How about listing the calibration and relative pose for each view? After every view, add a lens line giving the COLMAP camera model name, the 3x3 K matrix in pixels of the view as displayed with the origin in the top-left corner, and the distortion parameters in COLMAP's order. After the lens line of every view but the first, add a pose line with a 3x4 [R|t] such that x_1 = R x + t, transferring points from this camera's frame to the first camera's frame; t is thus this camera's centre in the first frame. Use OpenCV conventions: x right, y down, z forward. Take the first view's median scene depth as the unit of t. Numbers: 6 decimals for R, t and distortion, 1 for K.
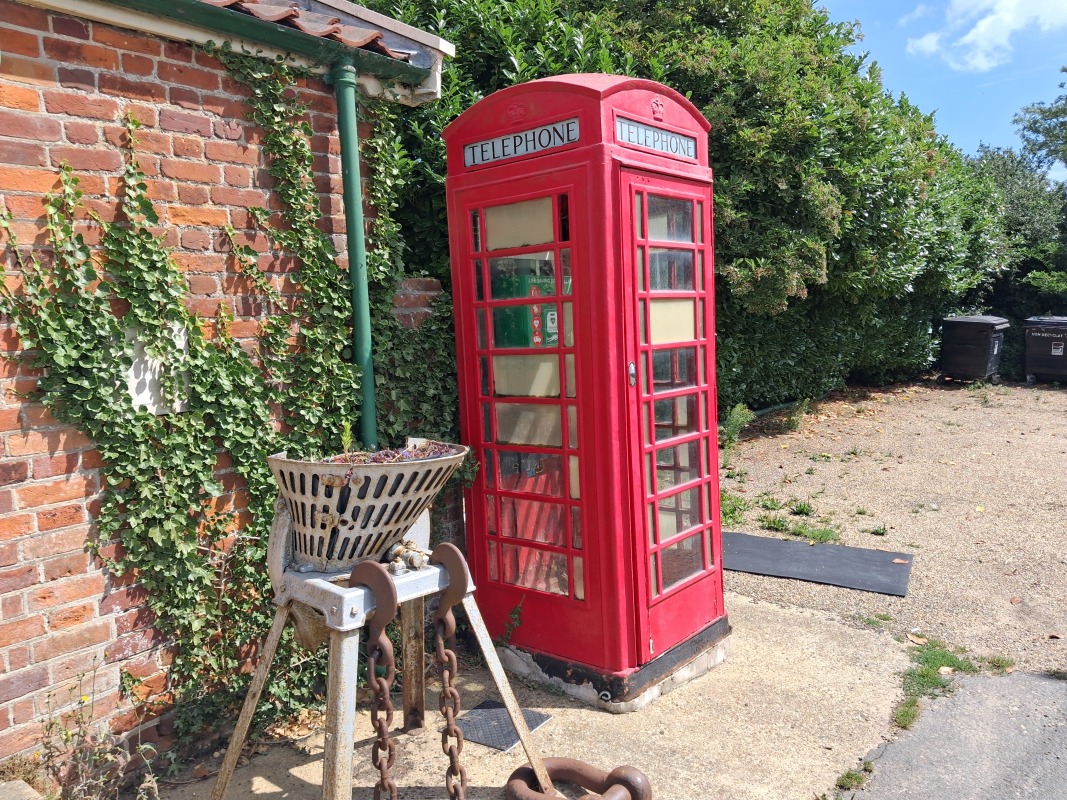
lens RADIAL K [[854.2, 0, 544.9], [0, 854.2, 403.4], [0, 0, 1]] dist [-0.004262, -0.004957]
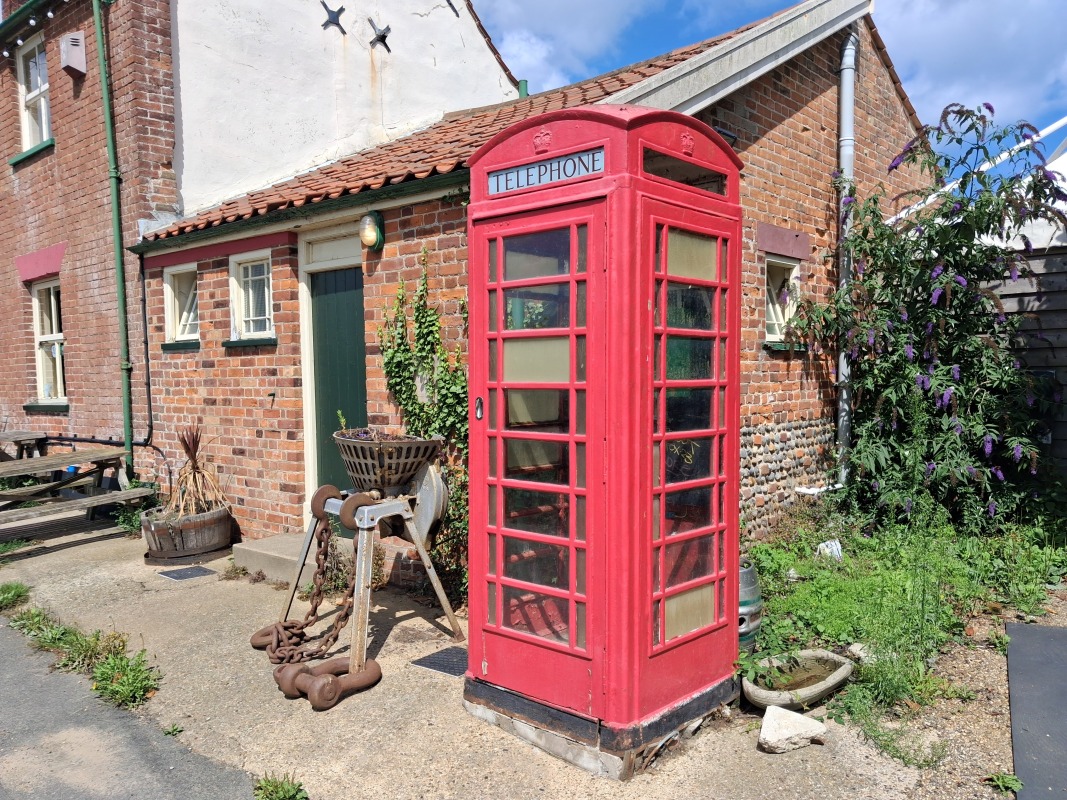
lens RADIAL K [[847.9, 0, 527.2], [0, 847.9, 421.2], [0, 0, 1]] dist [-0.003798, -0.000680]
pose [[-0.064477, 0.098528, -0.993043, 1.071703], [-0.086170, 0.990847, 0.103905, -0.124873], [0.994192, 0.092270, -0.055397, 1.024919]]
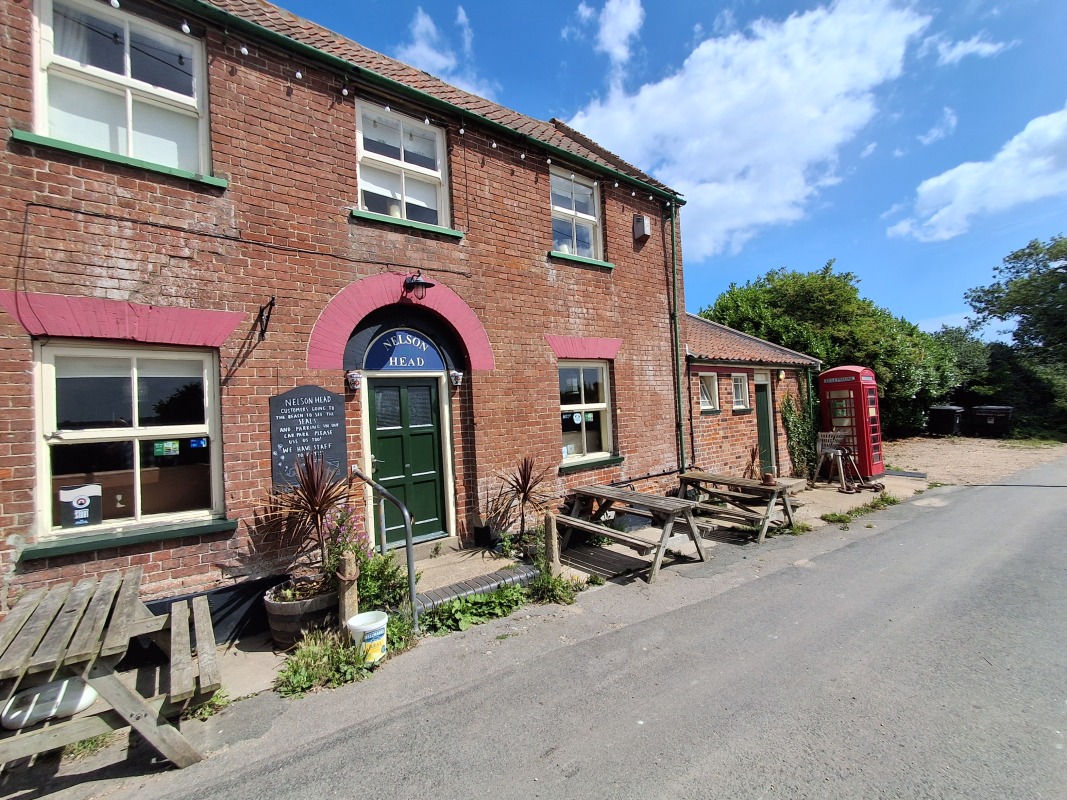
lens RADIAL K [[492.9, 0, 533.5], [0, 492.9, 400.0], [0, 0, 1]] dist [-0.002137, 0.008221]
pose [[0.972061, -0.018892, -0.233965, -1.136689], [-0.008925, 0.993060, -0.117266, 0.202376], [0.234557, 0.116078, 0.965147, -2.367036]]
